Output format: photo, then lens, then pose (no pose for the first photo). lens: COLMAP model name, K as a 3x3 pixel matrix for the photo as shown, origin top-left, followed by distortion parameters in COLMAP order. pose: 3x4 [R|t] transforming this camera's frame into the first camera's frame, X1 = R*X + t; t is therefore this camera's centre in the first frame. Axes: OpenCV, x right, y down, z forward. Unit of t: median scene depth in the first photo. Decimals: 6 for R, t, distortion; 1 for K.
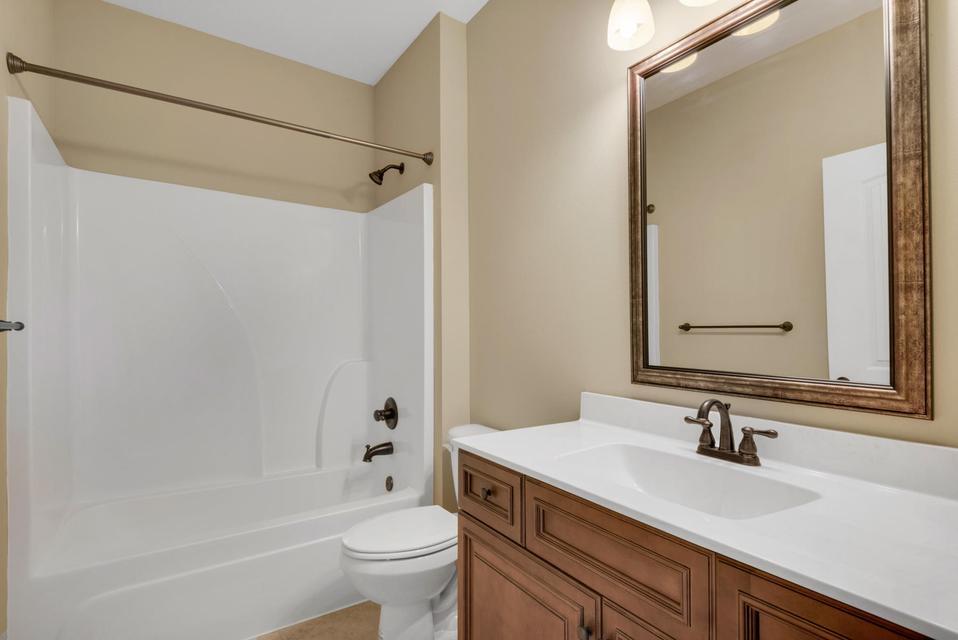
lens RADIAL K [[464.1, 0, 476.9], [0, 464.1, 317.9], [0, 0, 1]] dist [0.015536, -0.000208]
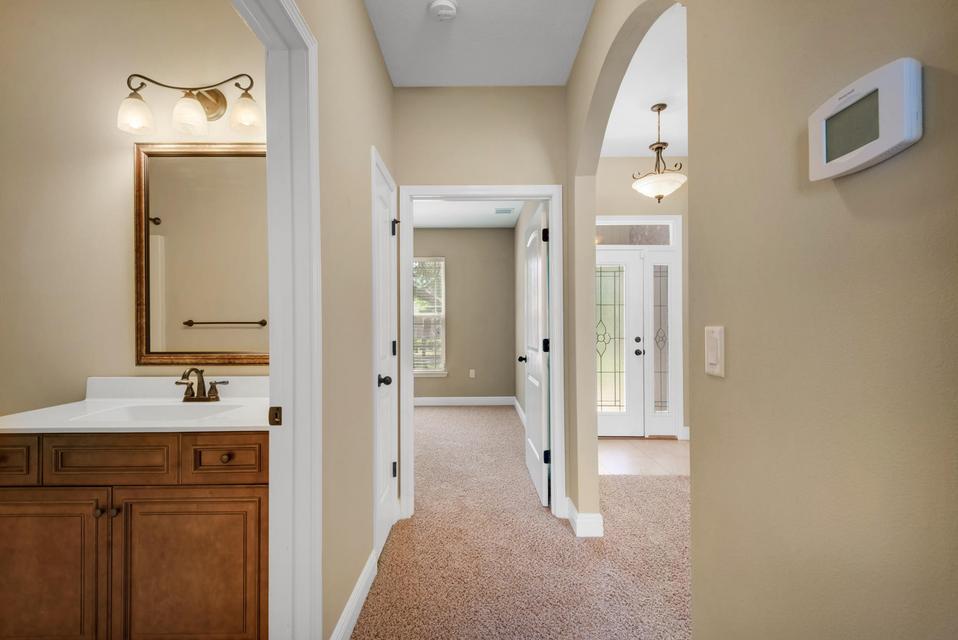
lens RADIAL K [[438.1, 0, 478.0], [0, 438.1, 315.5], [0, 0, 1]] dist [0.009323, -0.001206]
pose [[0.555684, 0.005046, 0.831378, -0.242920], [-0.012988, 0.999912, 0.002613, -0.034471], [-0.831292, -0.012250, 0.555701, -0.725397]]
